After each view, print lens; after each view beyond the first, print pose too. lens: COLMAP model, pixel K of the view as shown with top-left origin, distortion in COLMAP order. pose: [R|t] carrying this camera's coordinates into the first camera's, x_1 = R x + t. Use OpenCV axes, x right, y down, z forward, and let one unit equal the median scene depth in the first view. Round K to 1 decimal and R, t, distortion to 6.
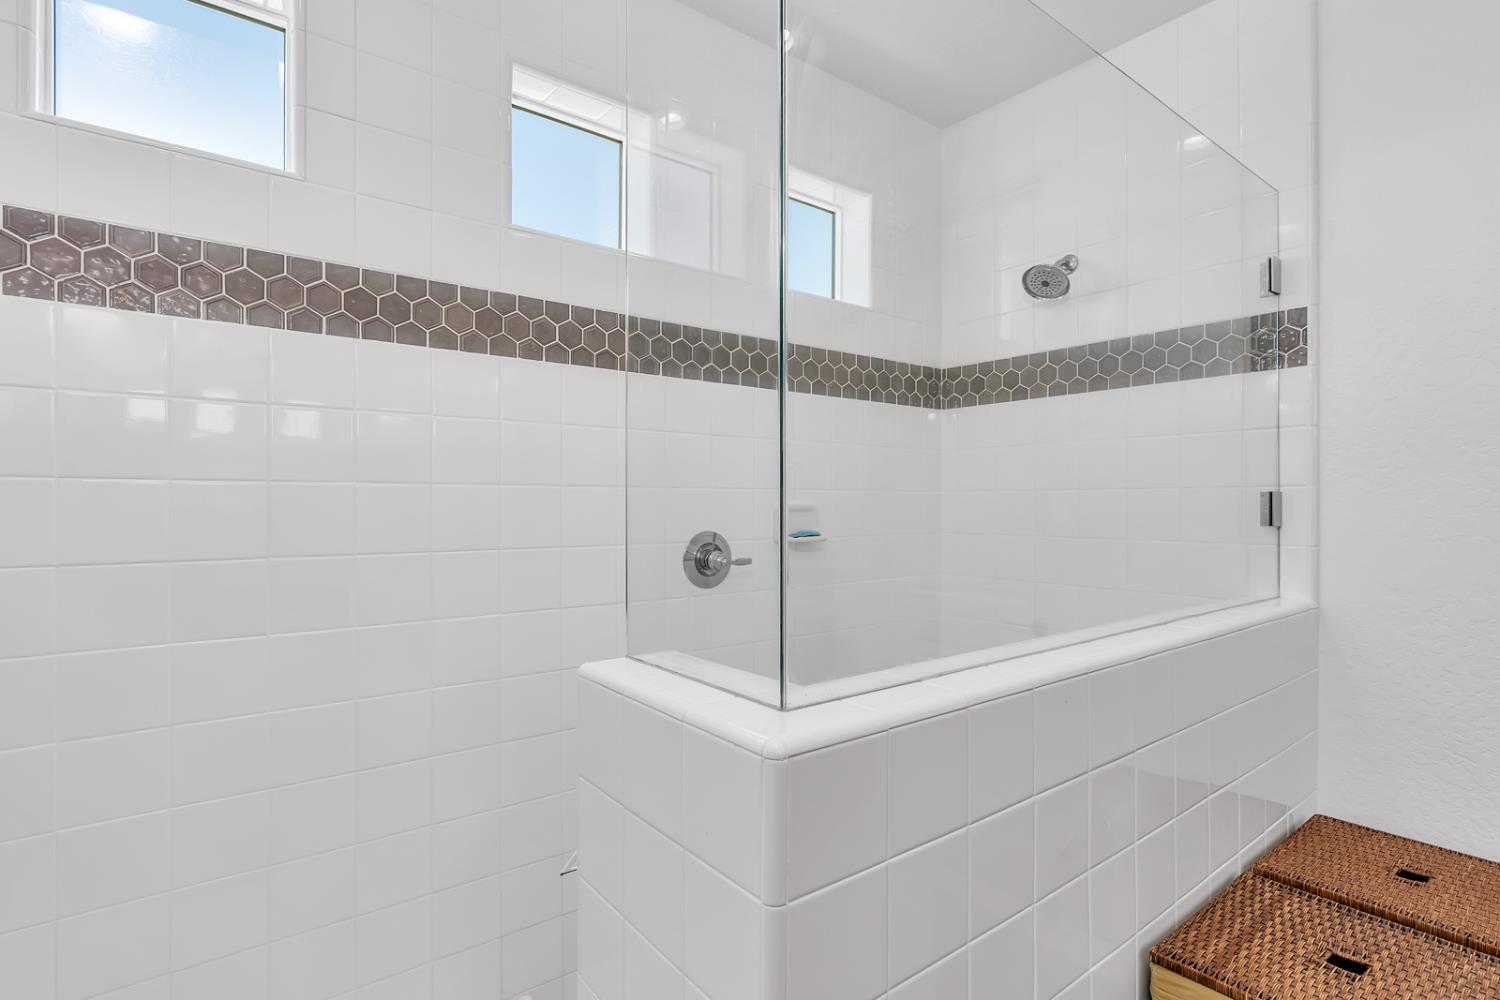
lens RADIAL K [[731.1, 0, 750.0], [0, 731.1, 500.0], [0, 0, 1]] dist [-0.000242, 0.000060]
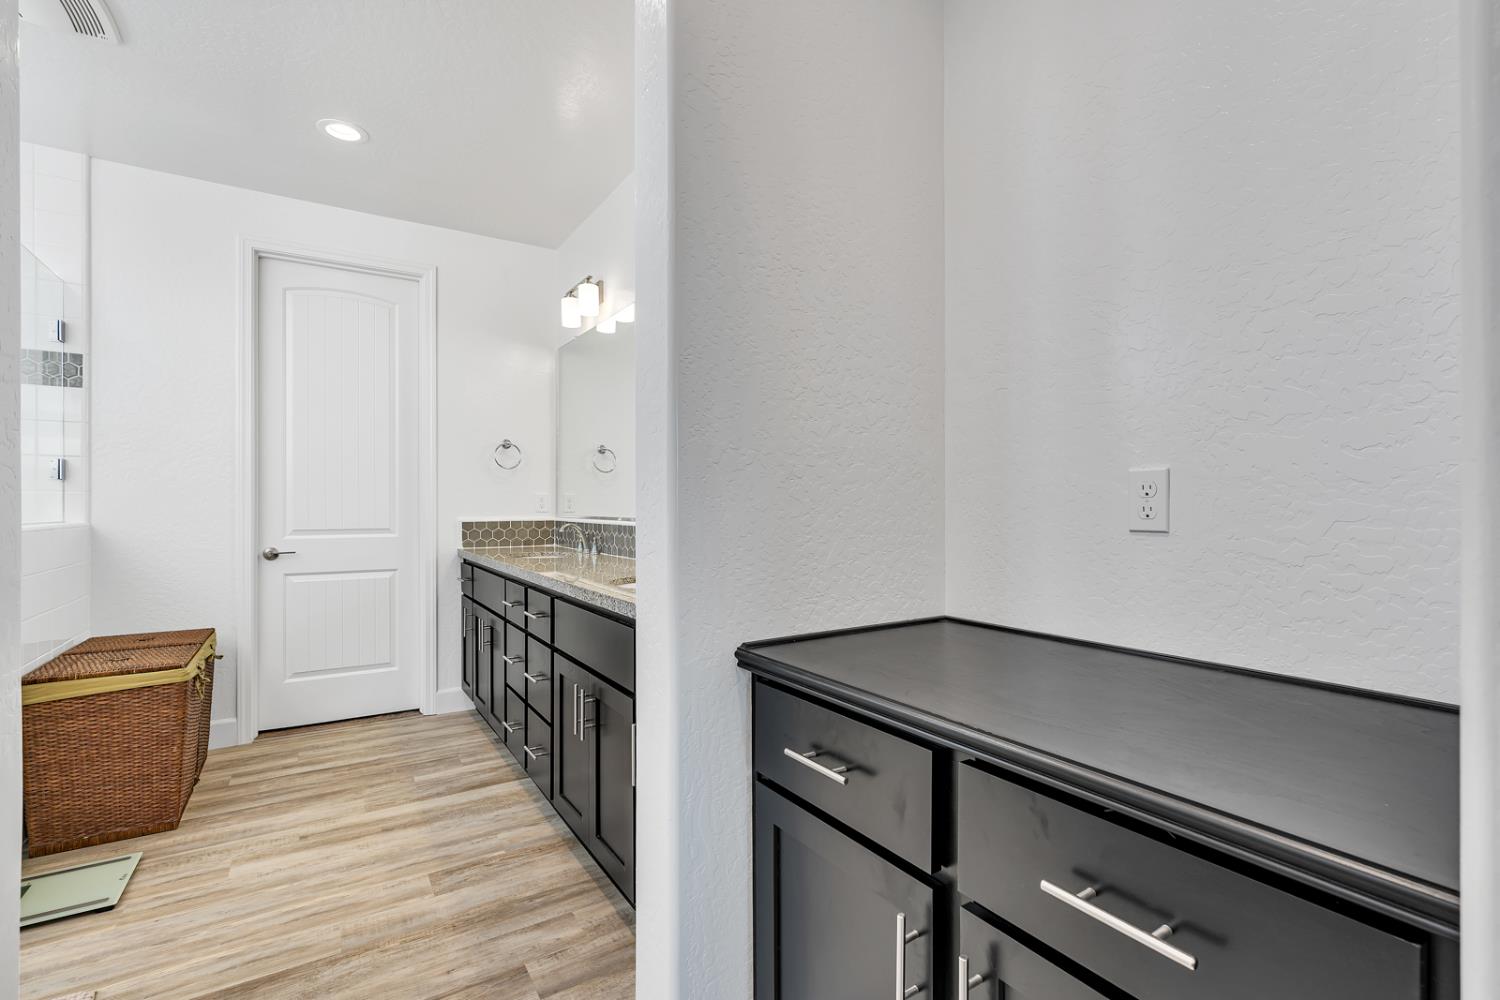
lens RADIAL K [[694.2, 0, 750.0], [0, 694.2, 500.0], [0, 0, 1]] dist [-0.001267, -0.000132]
pose [[0.100767, 0.001753, 0.994908, -0.719152], [0.001694, 0.999997, -0.001934, 0.088837], [-0.994909, 0.001880, 0.100764, -0.745911]]
